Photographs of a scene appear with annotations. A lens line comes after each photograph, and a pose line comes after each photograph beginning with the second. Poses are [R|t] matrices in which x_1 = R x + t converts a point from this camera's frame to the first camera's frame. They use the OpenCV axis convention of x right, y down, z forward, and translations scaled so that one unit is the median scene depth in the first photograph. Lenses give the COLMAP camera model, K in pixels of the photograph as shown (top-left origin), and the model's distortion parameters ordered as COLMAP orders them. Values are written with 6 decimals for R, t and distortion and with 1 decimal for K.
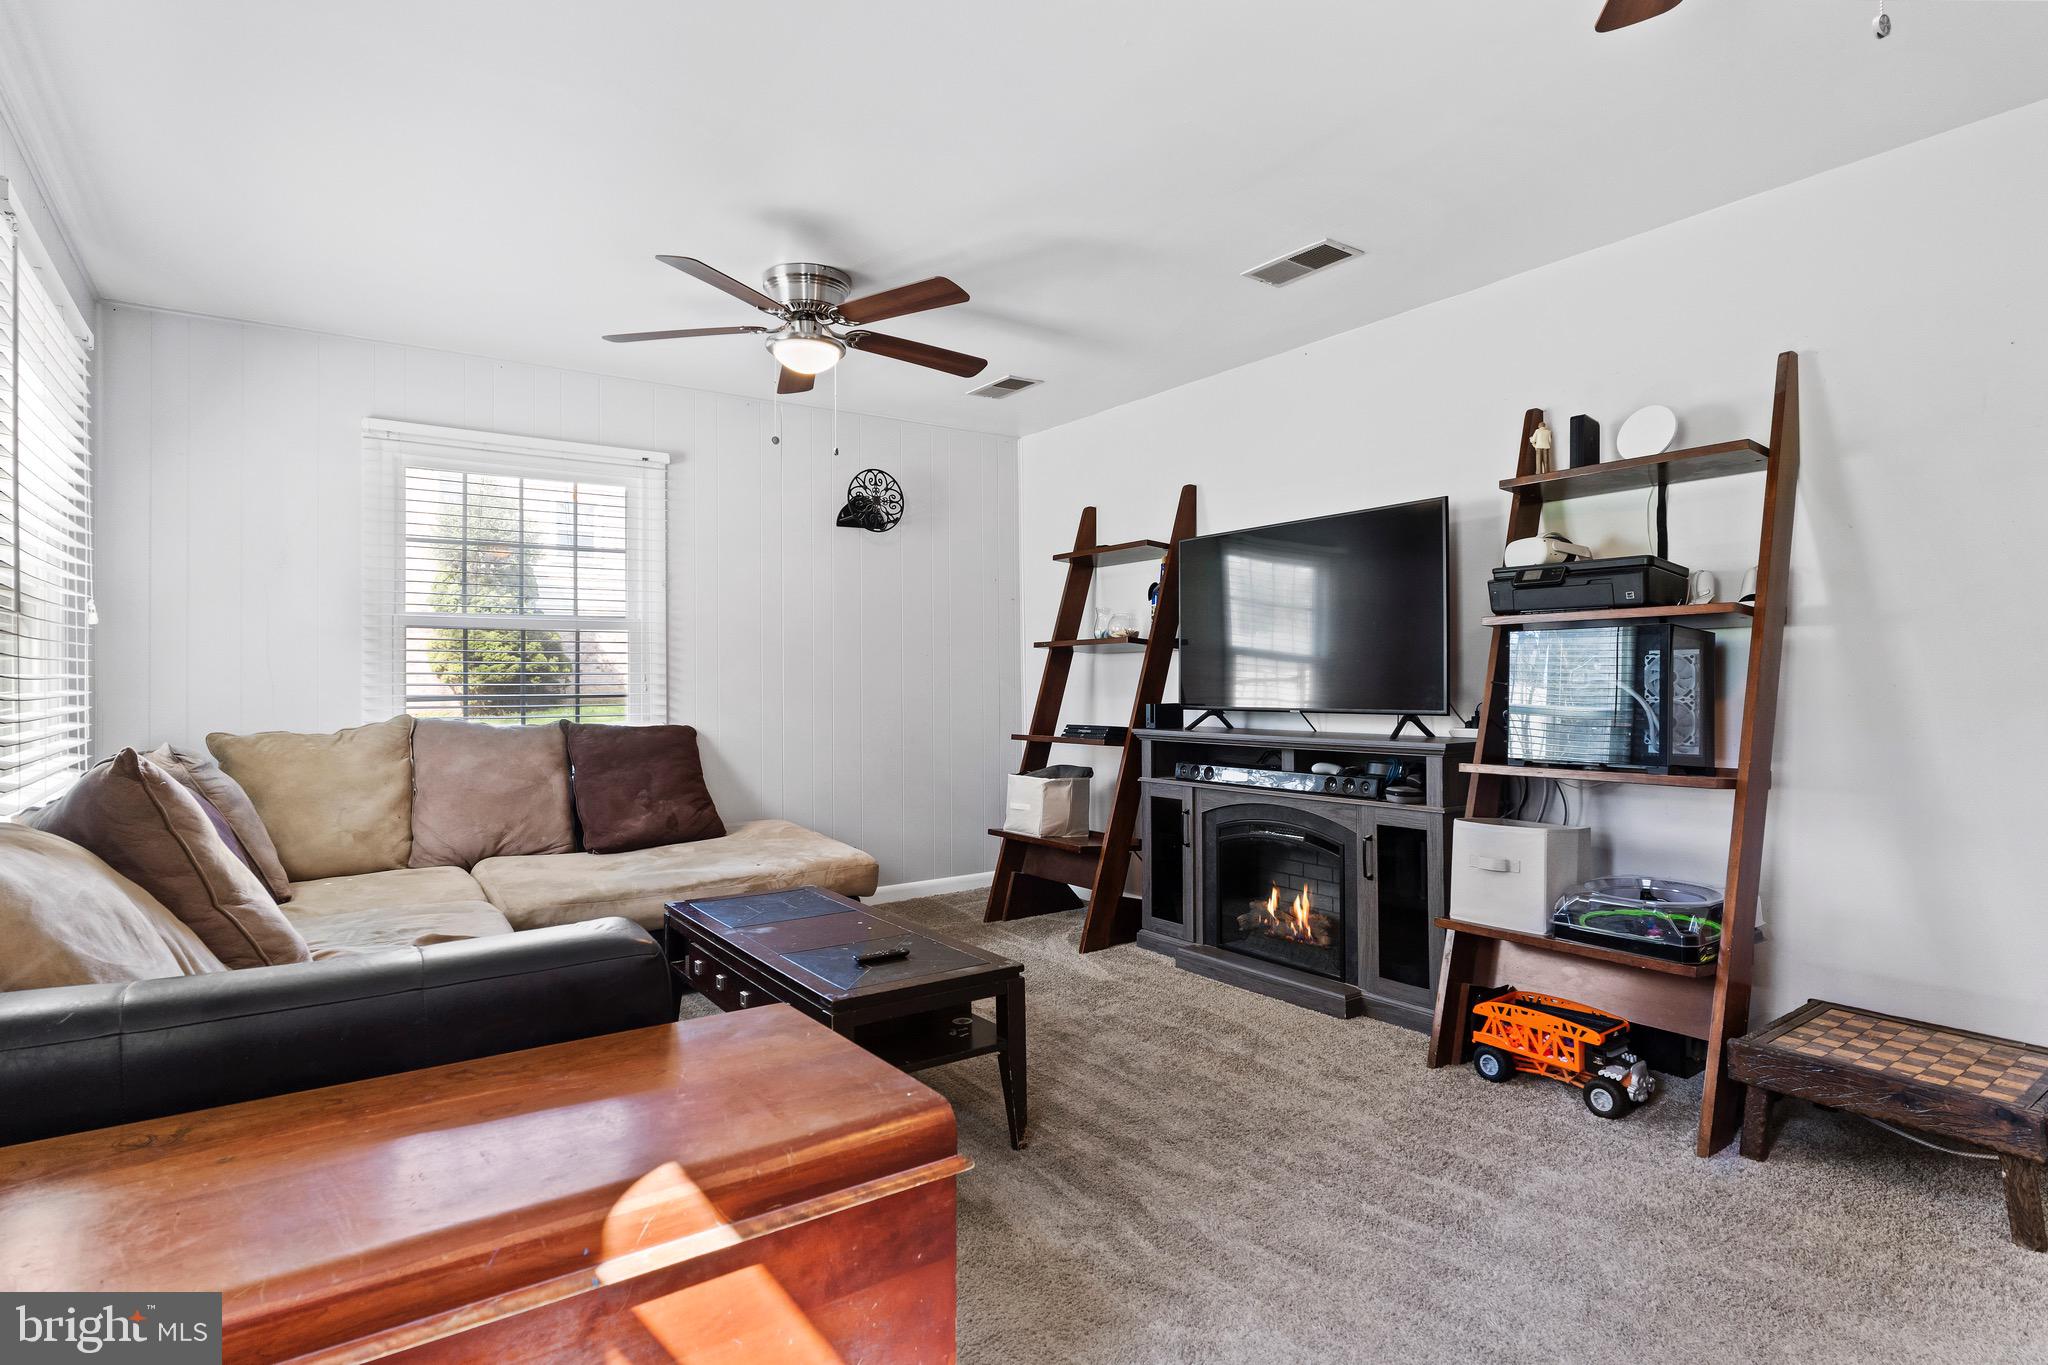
lens RADIAL K [[1047.5, 0, 1015.2], [0, 1047.5, 680.3], [0, 0, 1]] dist [-0.001298, -0.000542]
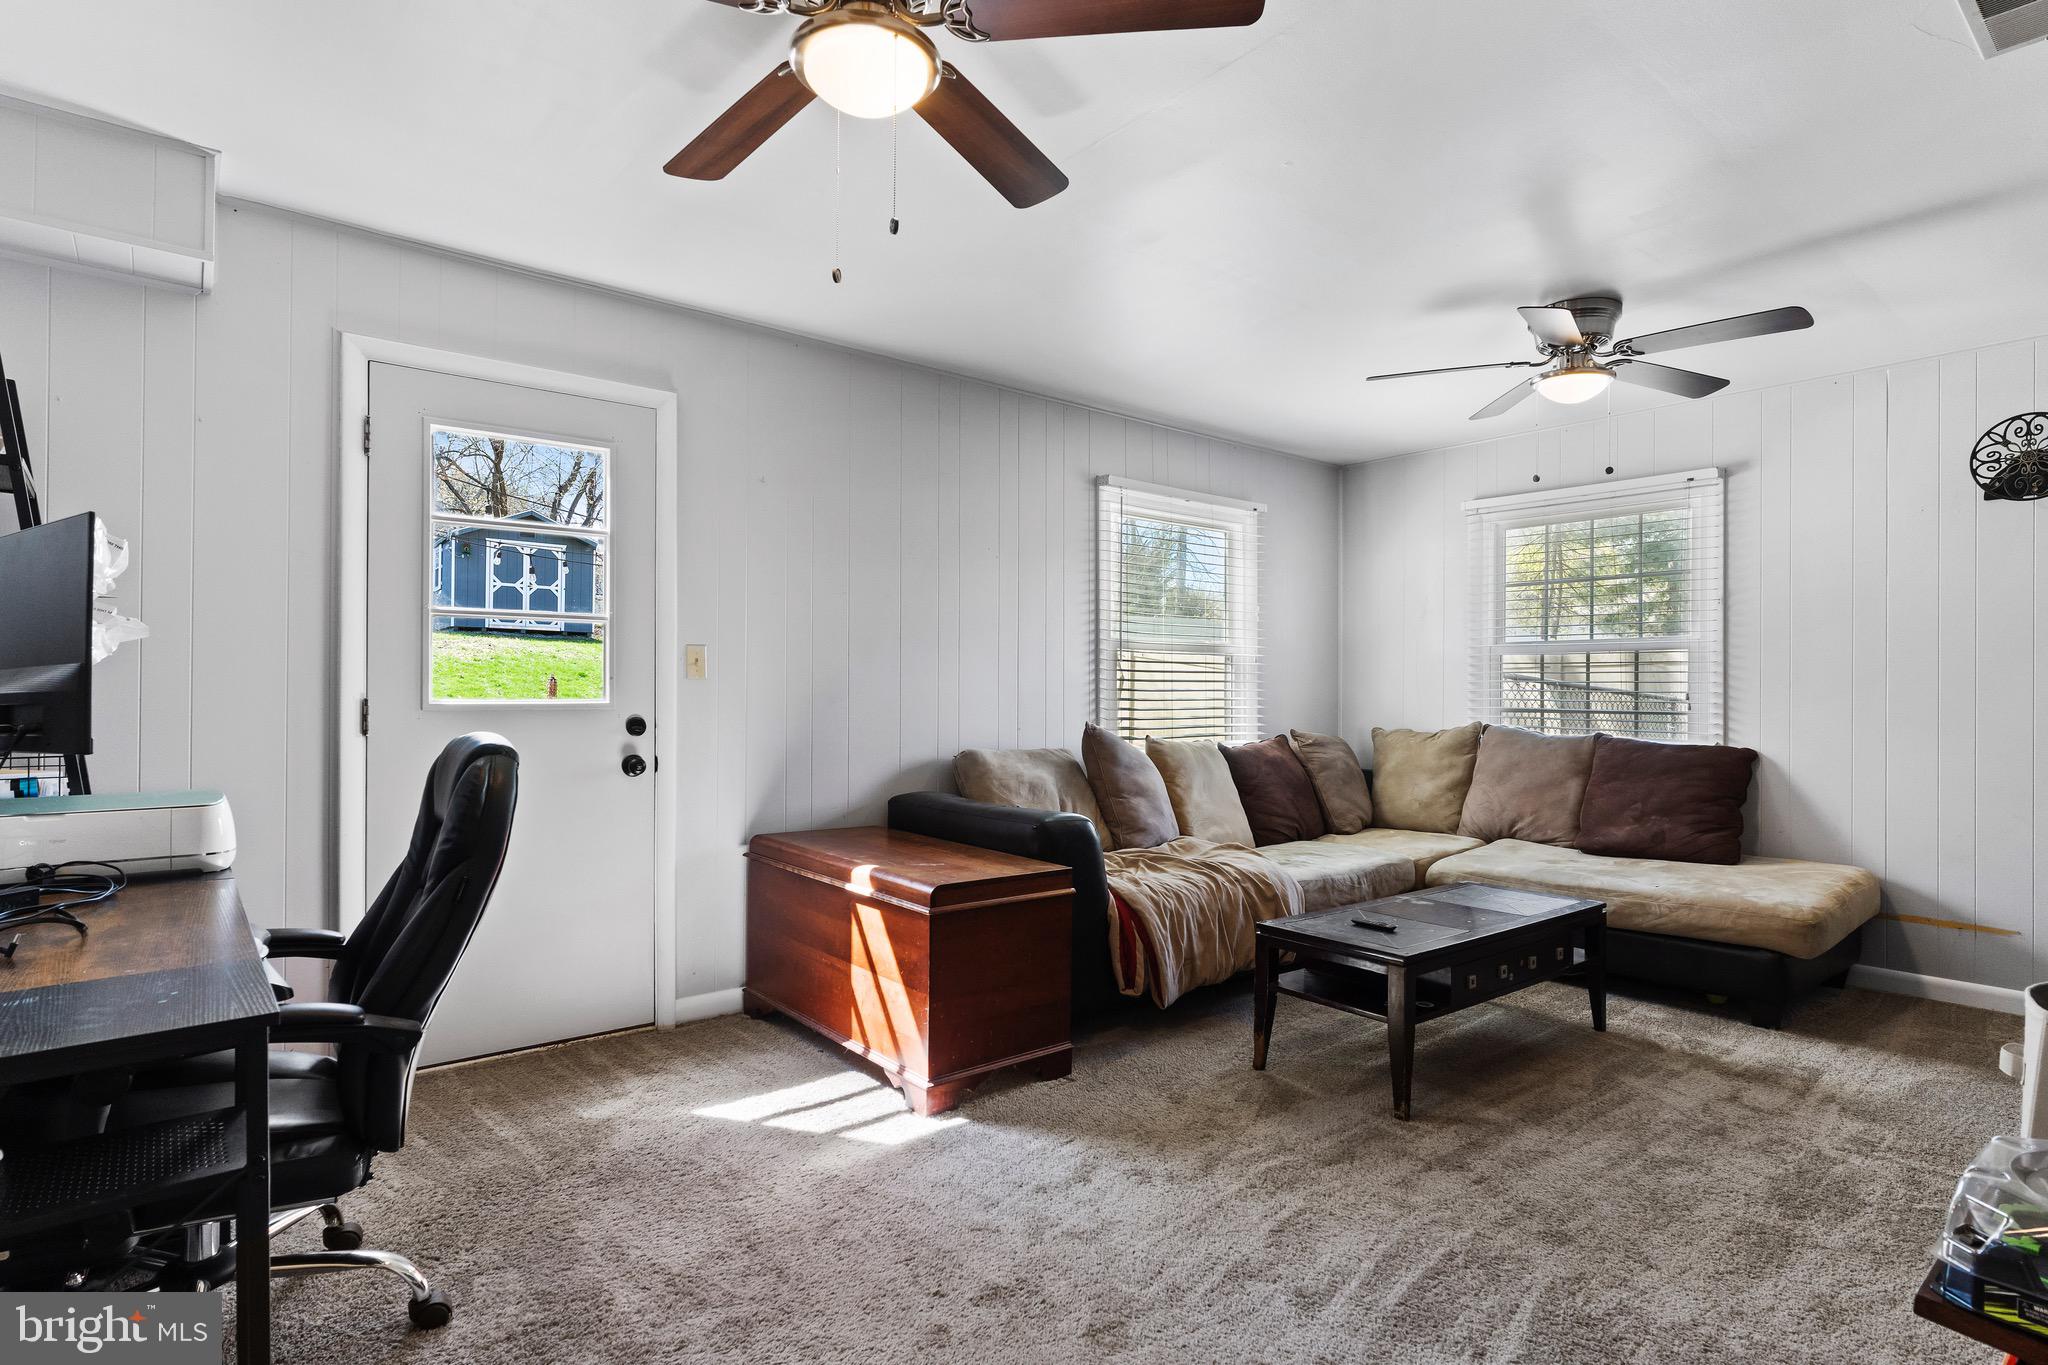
lens RADIAL K [[1047.5, 0, 1015.2], [0, 1047.5, 680.3], [0, 0, 1]] dist [-0.001298, -0.000542]
pose [[0.074604, -0.003030, -0.997209, 0.715837], [-0.012873, 0.999909, -0.004002, -0.006450], [0.997130, 0.013136, 0.074559, 0.332645]]
